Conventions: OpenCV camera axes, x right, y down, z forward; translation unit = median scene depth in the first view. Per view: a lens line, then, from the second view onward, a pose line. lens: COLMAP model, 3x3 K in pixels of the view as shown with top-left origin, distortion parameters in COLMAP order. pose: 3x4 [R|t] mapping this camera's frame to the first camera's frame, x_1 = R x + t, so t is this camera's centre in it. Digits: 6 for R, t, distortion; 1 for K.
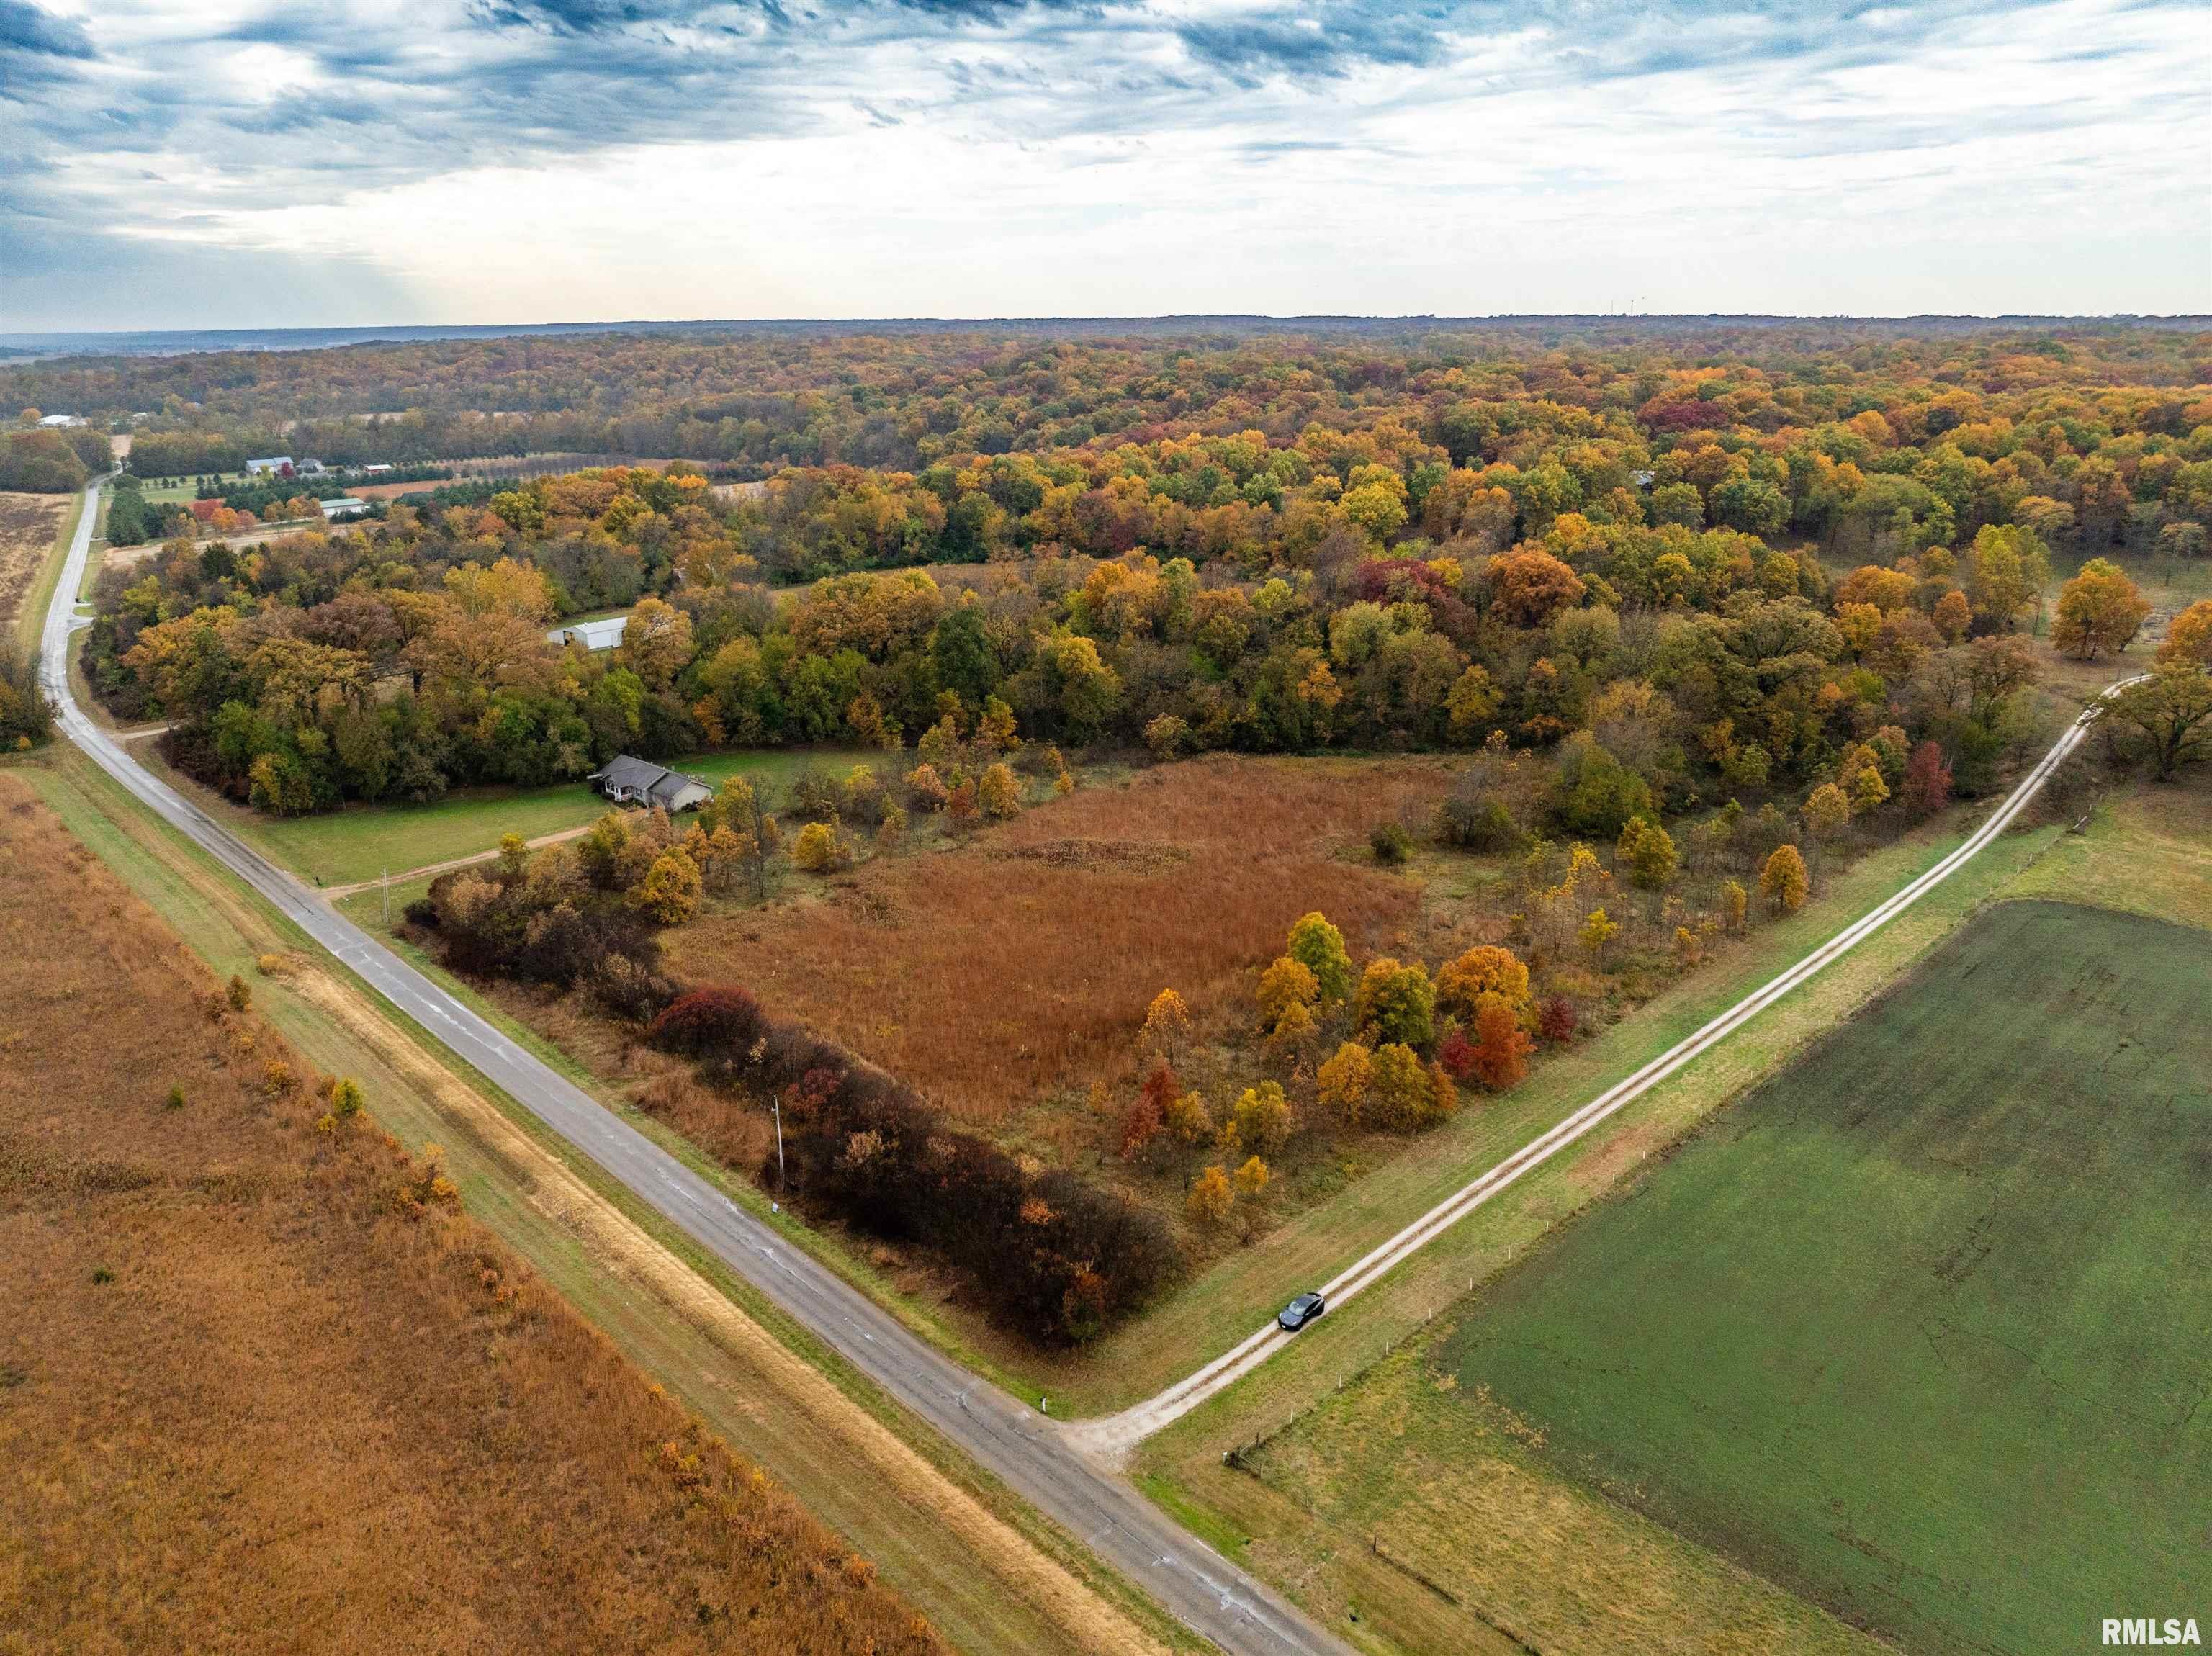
lens RADIAL K [[1552.3, 0, 1096.2], [0, 1552.3, 829.2], [0, 0, 1]] dist [-0.046519, 0.016237]
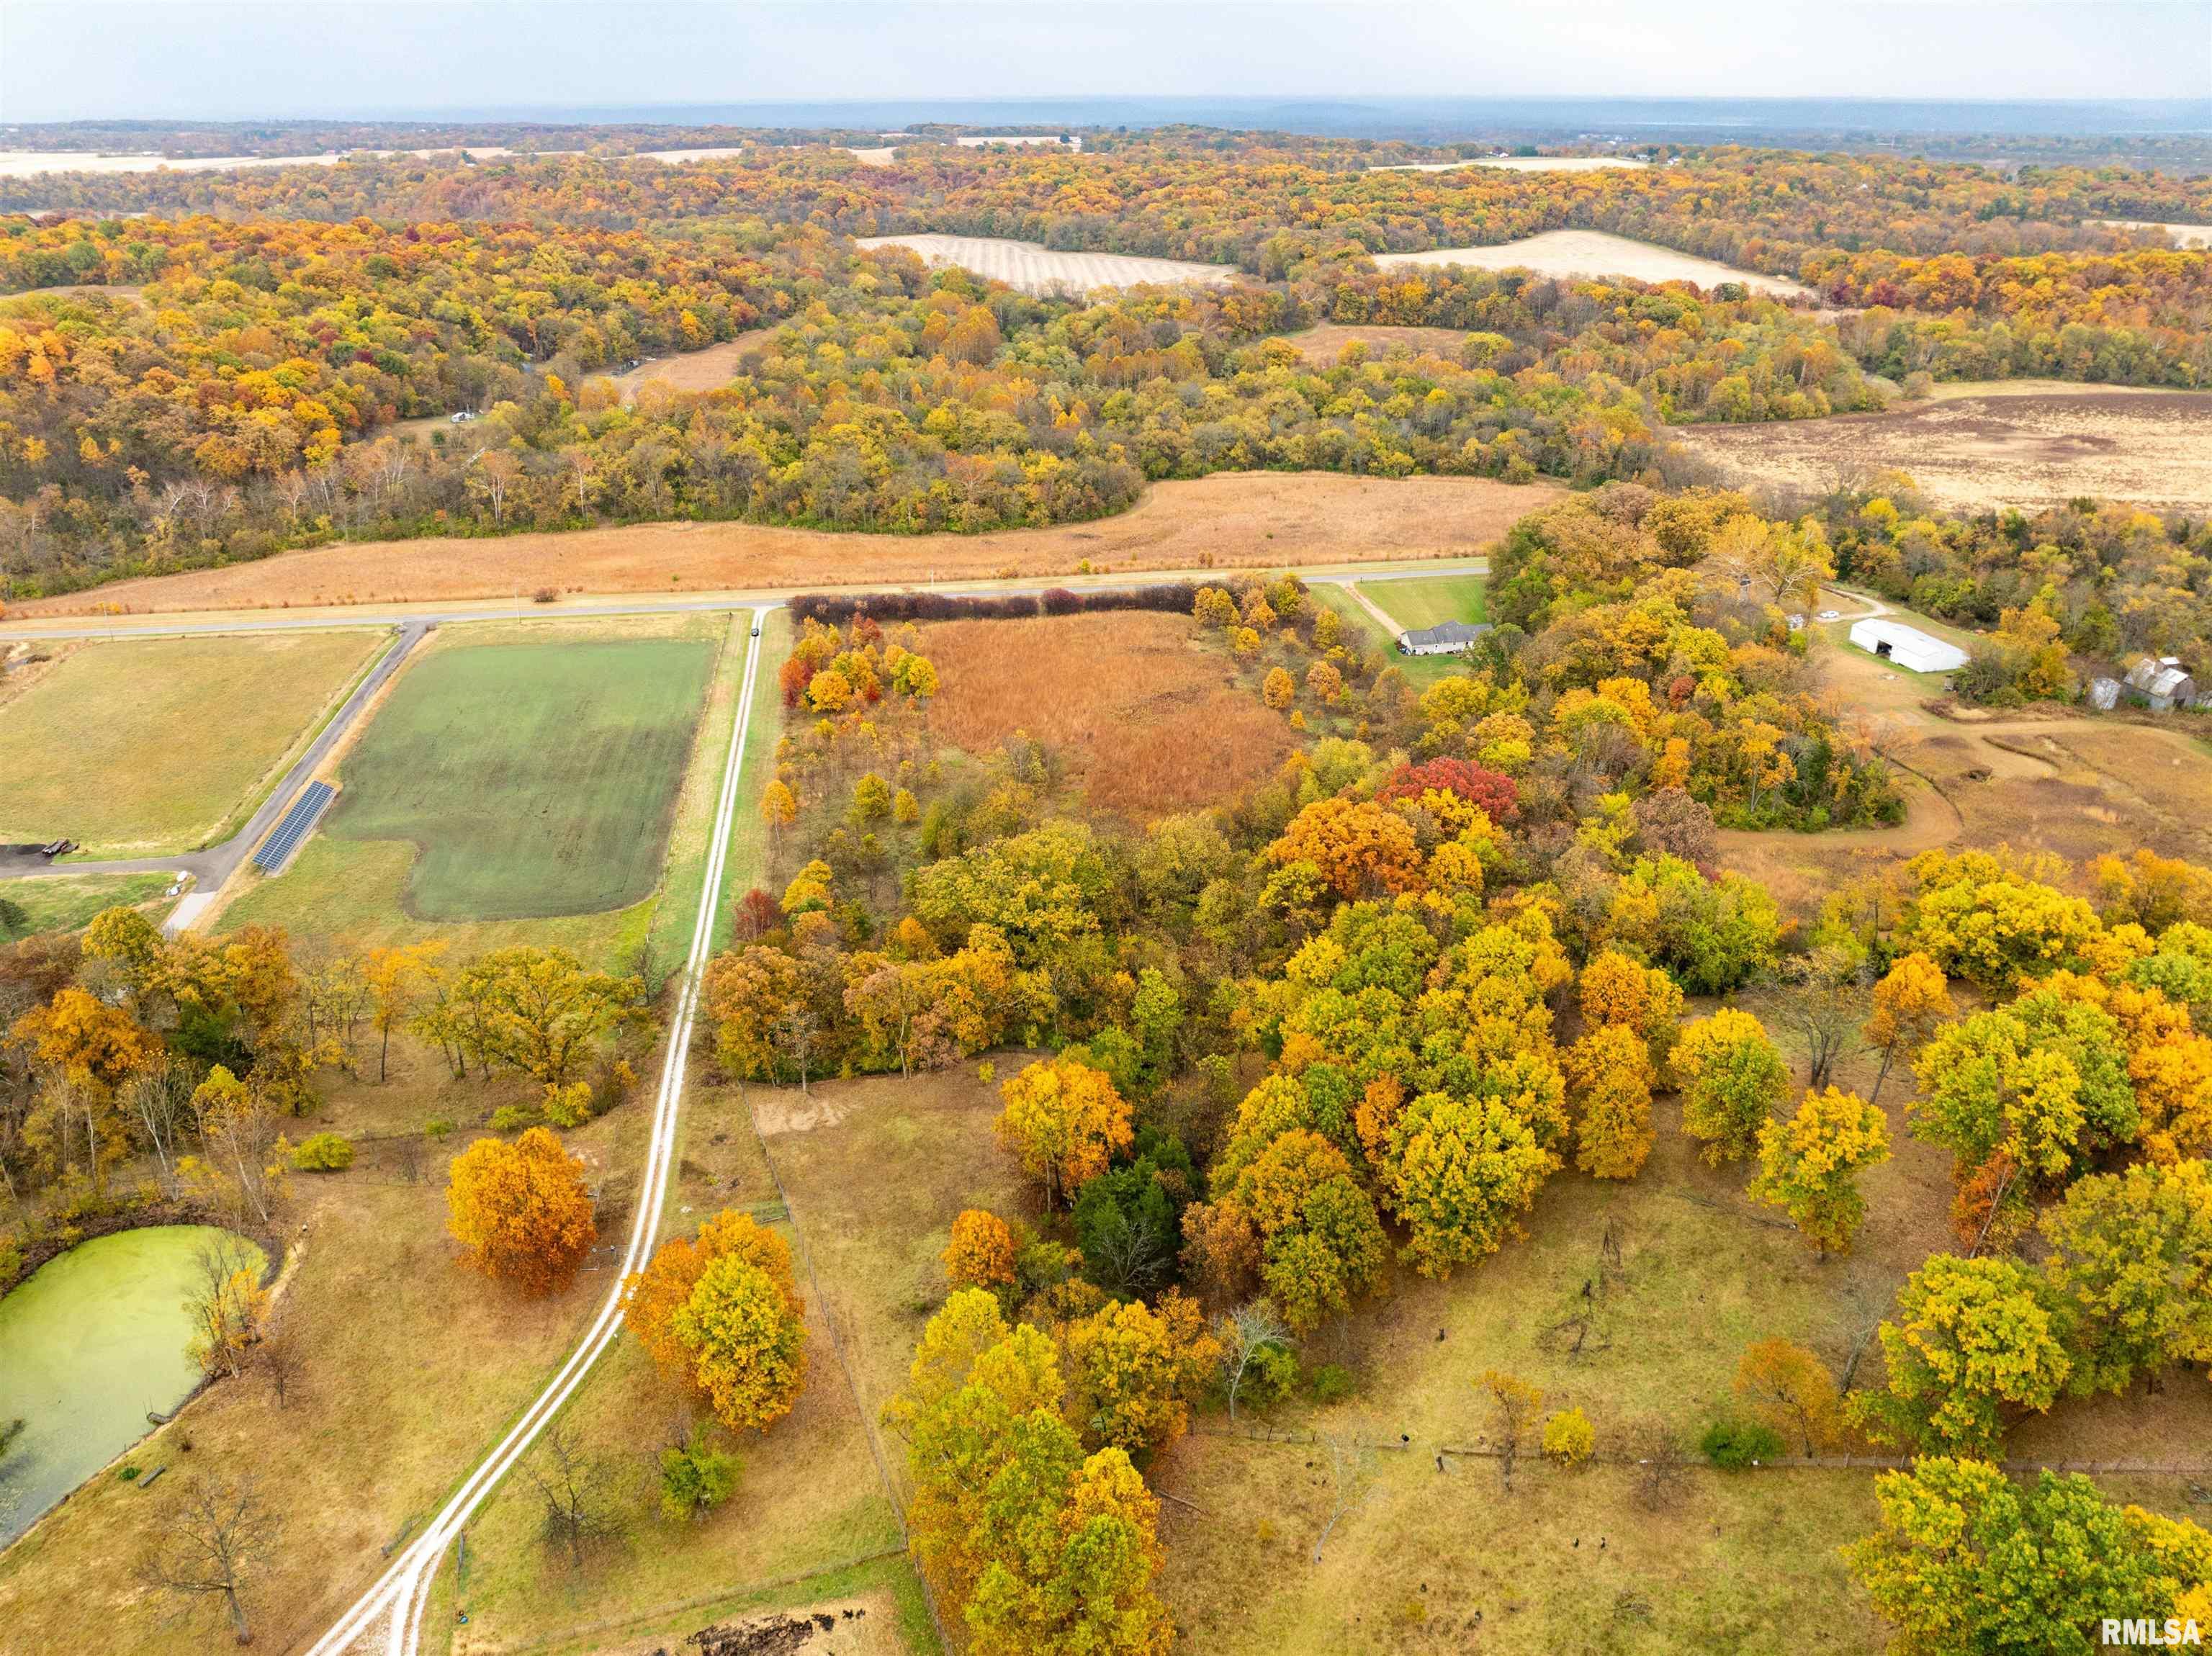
lens RADIAL K [[1552.3, 0, 1096.2], [0, 1552.3, 829.2], [0, 0, 1]] dist [-0.046519, 0.016237]
pose [[-0.590047, 0.357944, -0.723685, 1.516197], [-0.239737, 0.778245, 0.580397, -0.970280], [0.770954, 0.515956, -0.373389, 2.060532]]
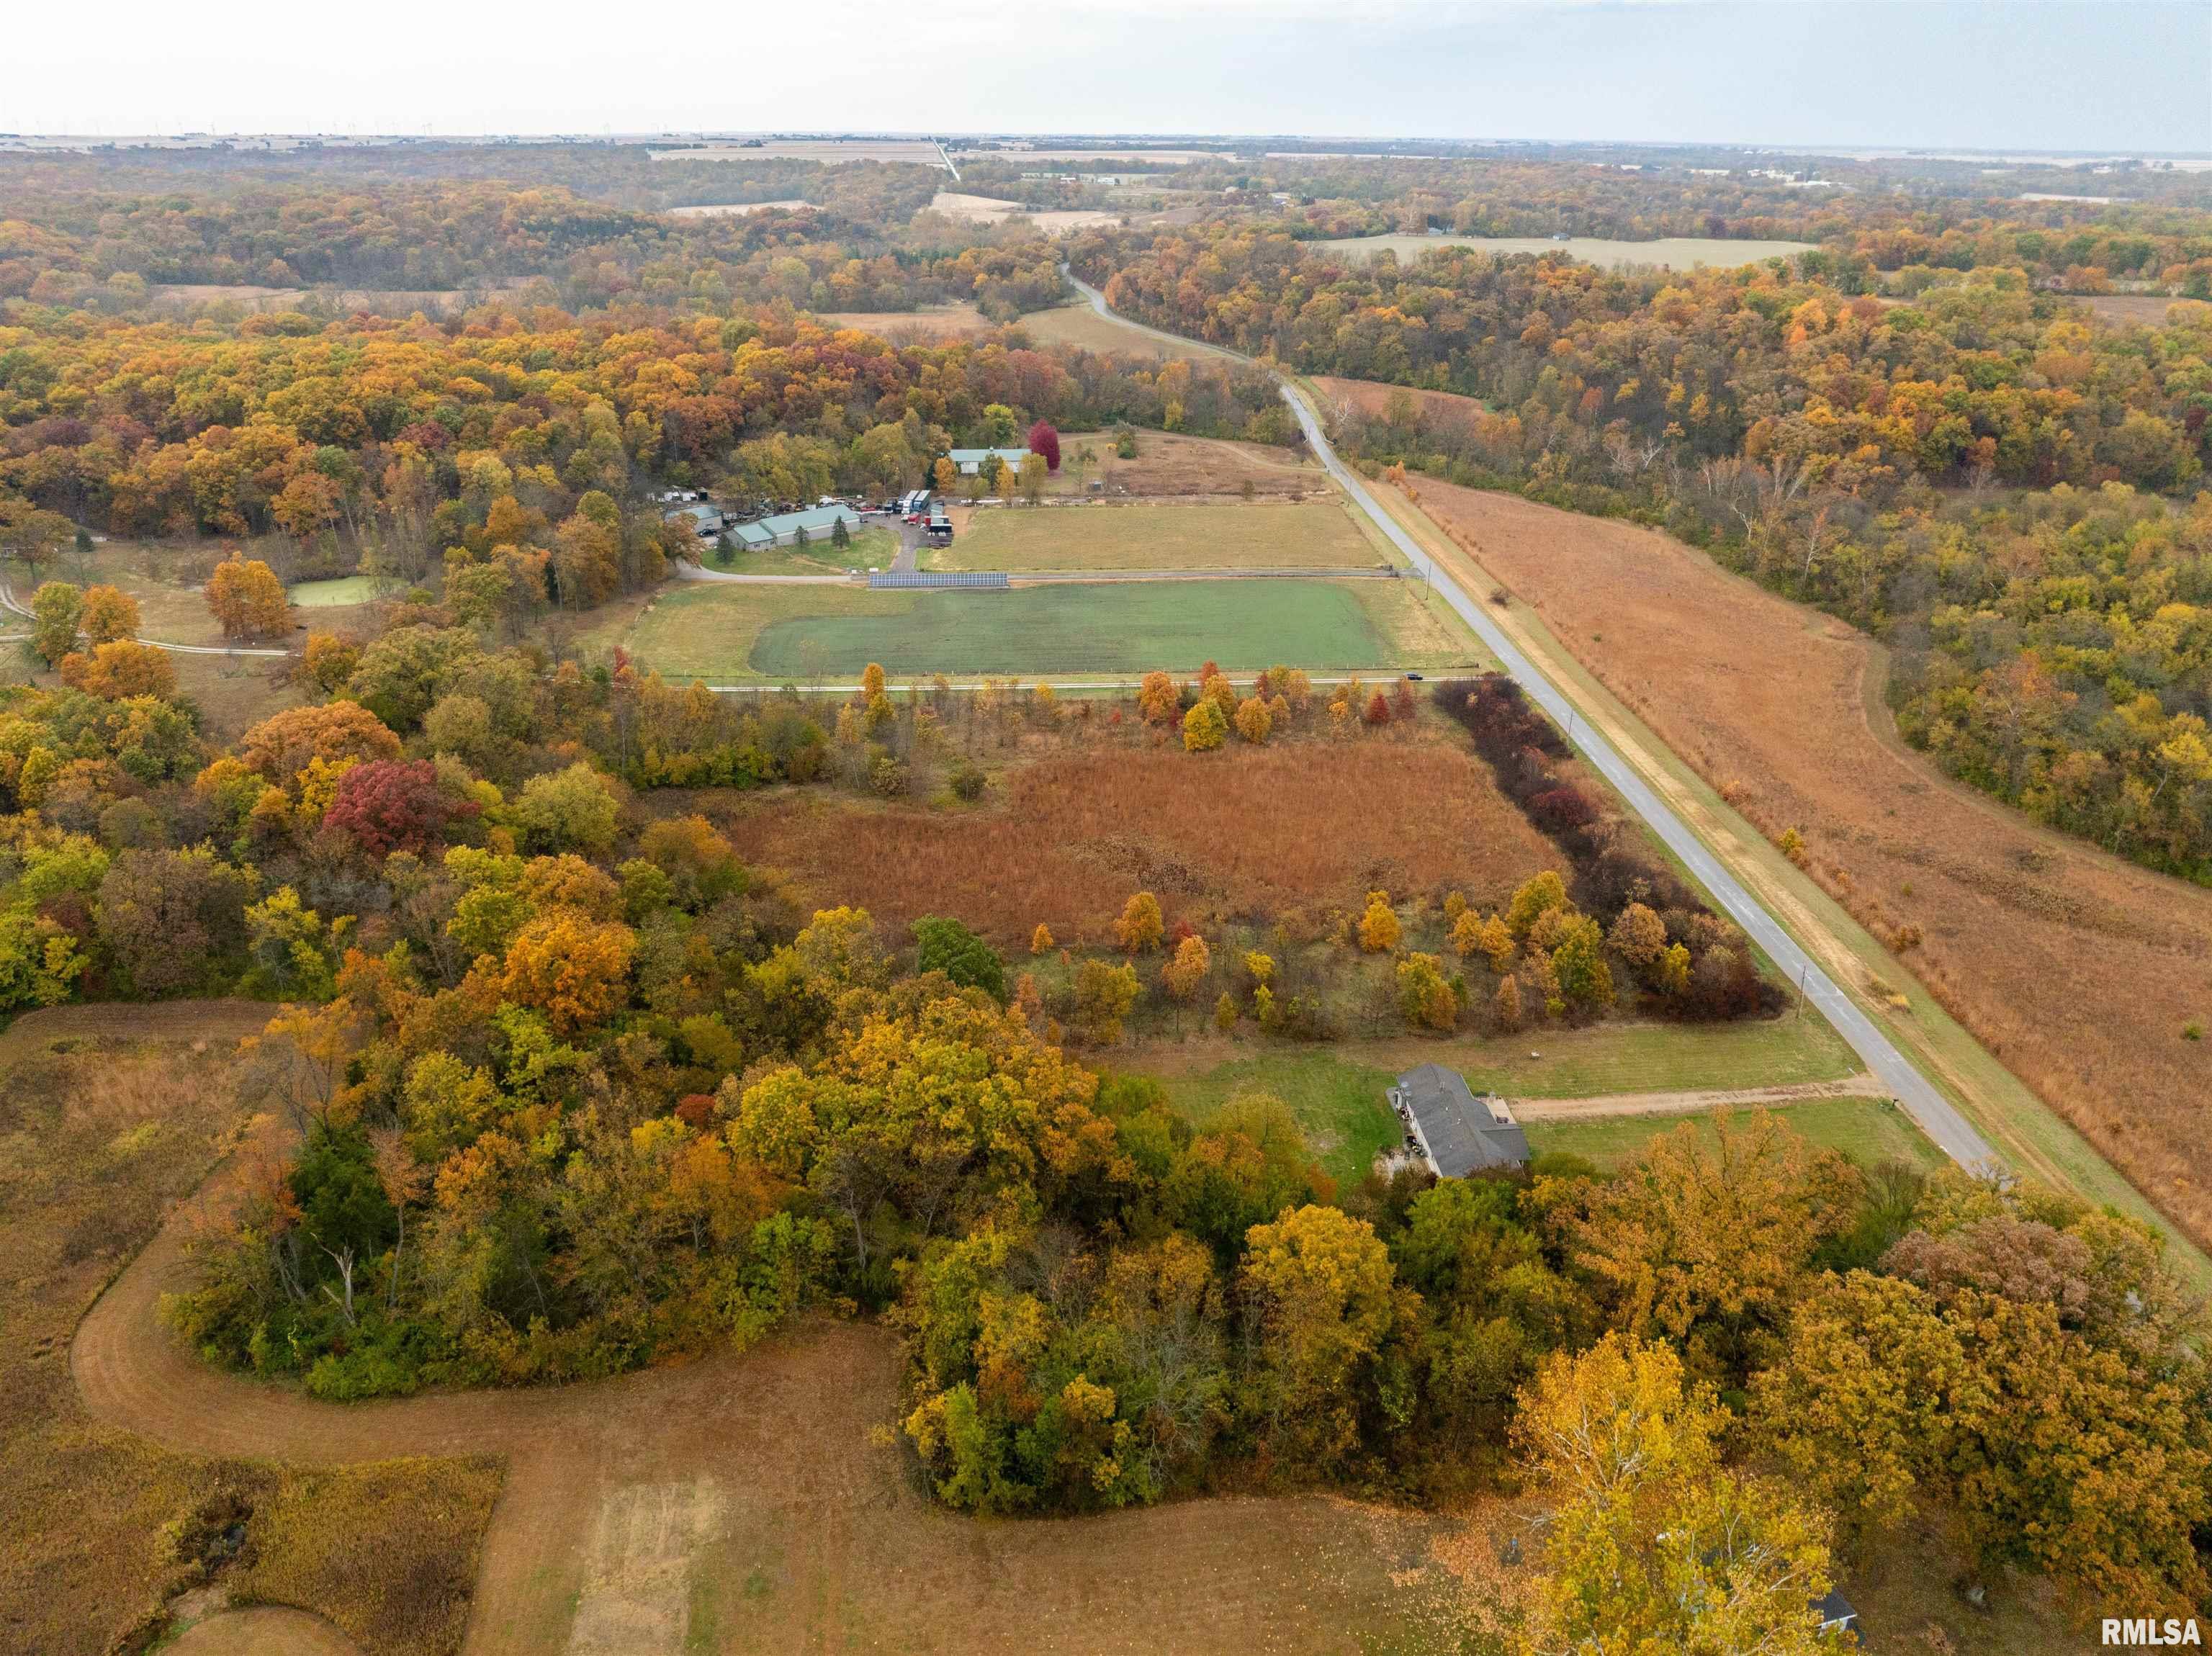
lens RADIAL K [[1552.3, 0, 1096.2], [0, 1552.3, 829.2], [0, 0, 1]] dist [-0.046519, 0.016237]
pose [[-0.758324, -0.265024, 0.595572, -0.807874], [0.202548, 0.772611, 0.601703, -0.874274], [-0.619611, 0.576918, -0.532209, 2.082520]]
